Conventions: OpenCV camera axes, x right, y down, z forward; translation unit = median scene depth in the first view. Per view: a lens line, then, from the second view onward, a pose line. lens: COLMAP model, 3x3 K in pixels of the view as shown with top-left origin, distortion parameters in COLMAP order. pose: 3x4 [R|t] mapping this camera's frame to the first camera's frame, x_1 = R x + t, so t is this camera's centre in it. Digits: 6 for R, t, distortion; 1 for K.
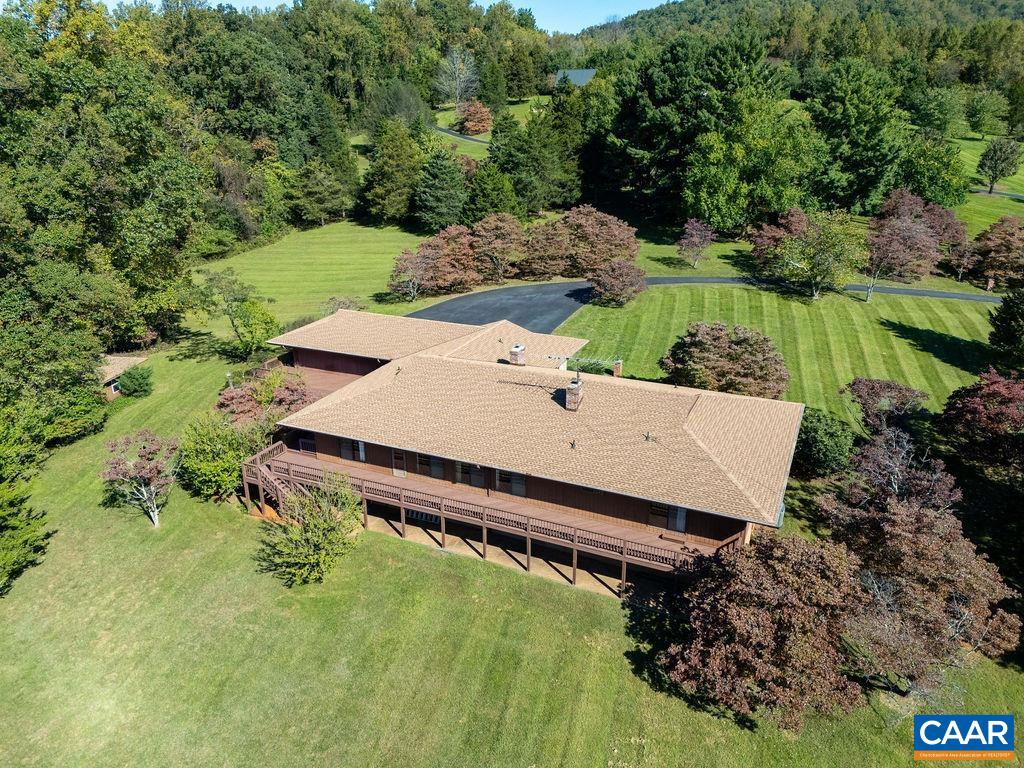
lens RADIAL K [[745.3, 0, 512.0], [0, 745.3, 384.0], [0, 0, 1]] dist [0.062267, -0.056475]
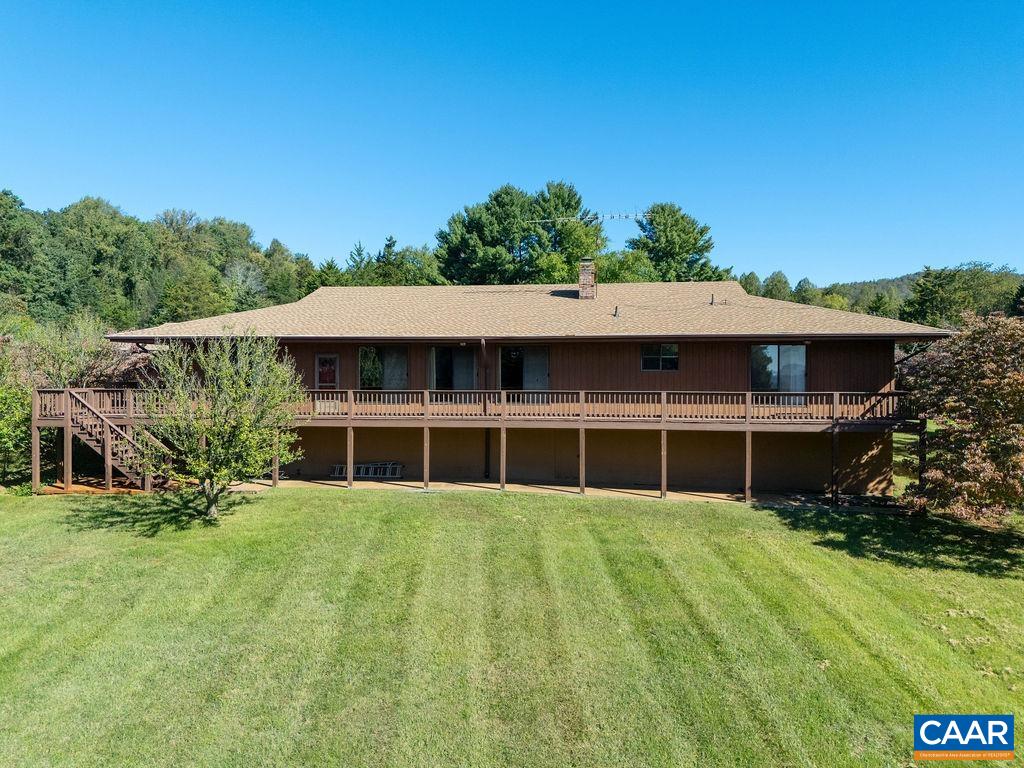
lens RADIAL K [[745.3, 0, 512.0], [0, 745.3, 384.0], [0, 0, 1]] dist [0.062267, -0.056475]
pose [[0.950725, 0.004556, 0.310001, -0.084051], [0.103931, 0.937353, -0.332517, 0.138026], [-0.292096, 0.348351, 0.890692, 0.169810]]
